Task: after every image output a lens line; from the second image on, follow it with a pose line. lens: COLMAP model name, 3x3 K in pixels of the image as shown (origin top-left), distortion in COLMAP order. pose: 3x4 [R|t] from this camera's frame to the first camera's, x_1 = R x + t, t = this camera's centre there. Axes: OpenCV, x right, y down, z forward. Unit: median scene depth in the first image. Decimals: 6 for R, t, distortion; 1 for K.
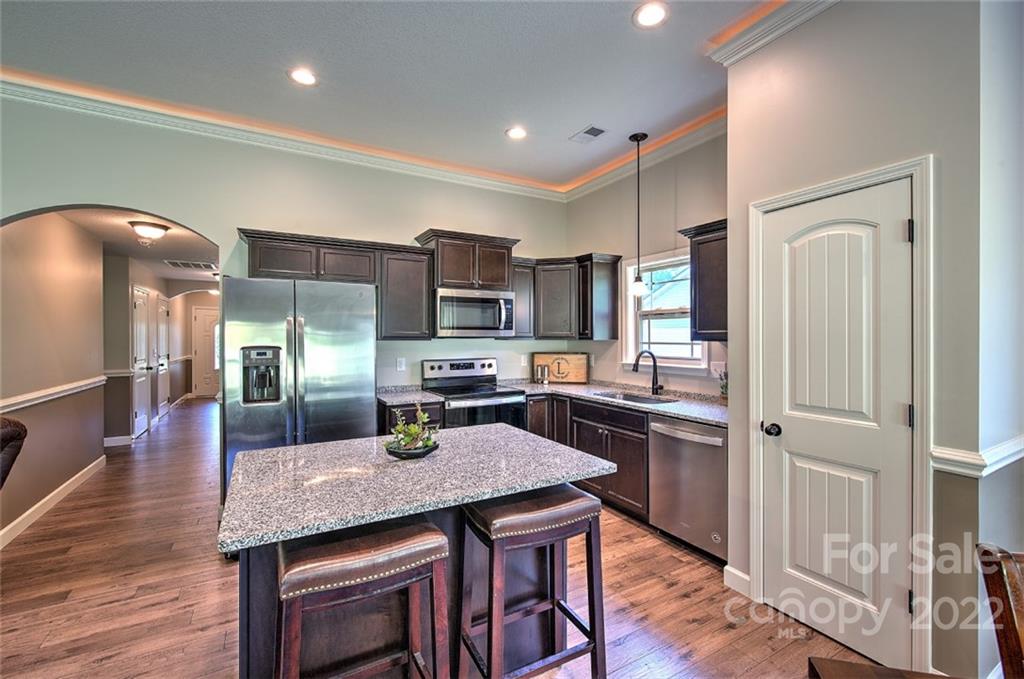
lens RADIAL K [[440.3, 0, 518.2], [0, 440.3, 338.3], [0, 0, 1]] dist [0.001793, -0.000204]
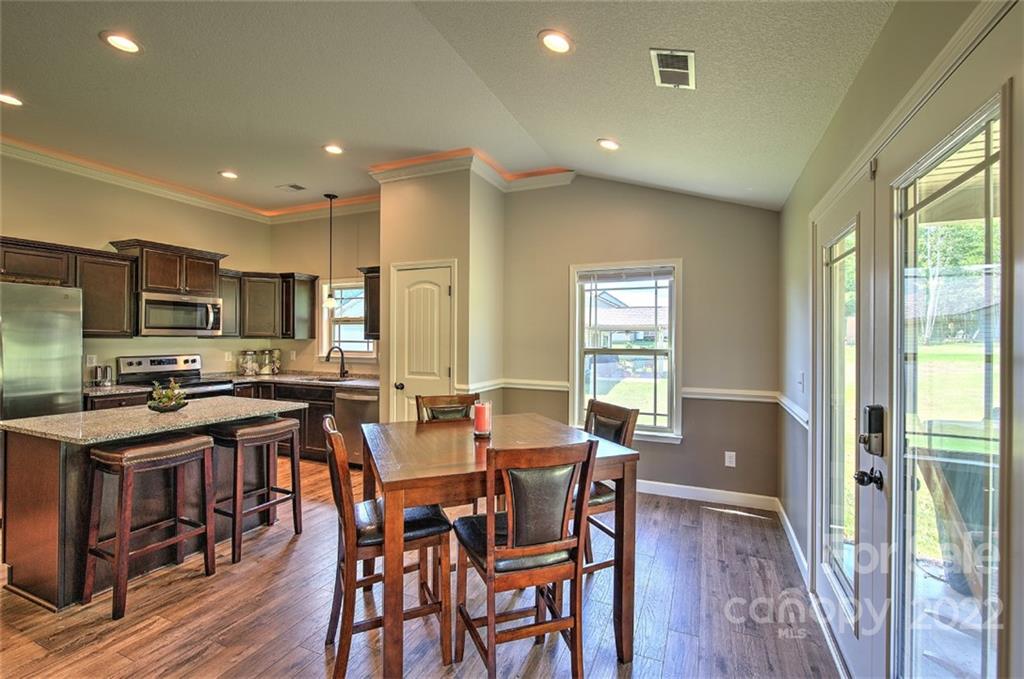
lens RADIAL K [[440.3, 0, 517.3], [0, 440.3, 337.2], [0, 0, 1]] dist [0.001793, -0.000204]
pose [[0.802922, 0.007975, 0.596031, -0.081469], [-0.005338, 0.999967, -0.006190, 0.003285], [-0.596060, 0.001788, 0.802938, -0.462887]]
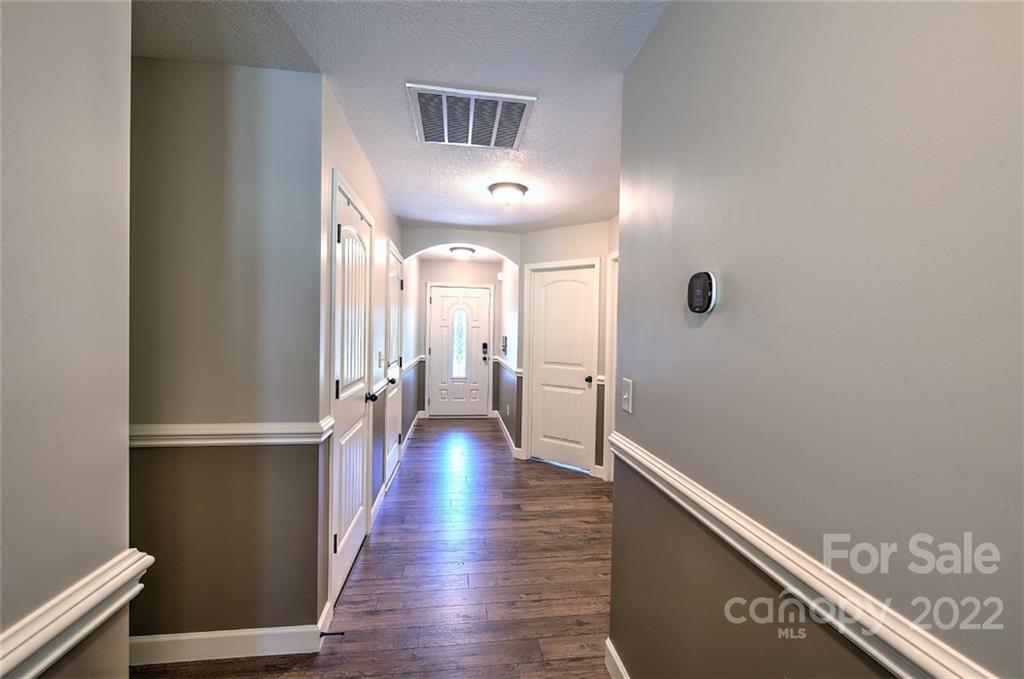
lens RADIAL K [[440.3, 0, 508.7], [0, 440.3, 338.0], [0, 0, 1]] dist [0.001793, -0.000204]
pose [[0.916046, 0.023147, -0.400404, -1.026333], [-0.019196, 0.999719, 0.013876, 0.001428], [0.400613, -0.005025, 0.916233, 1.249781]]
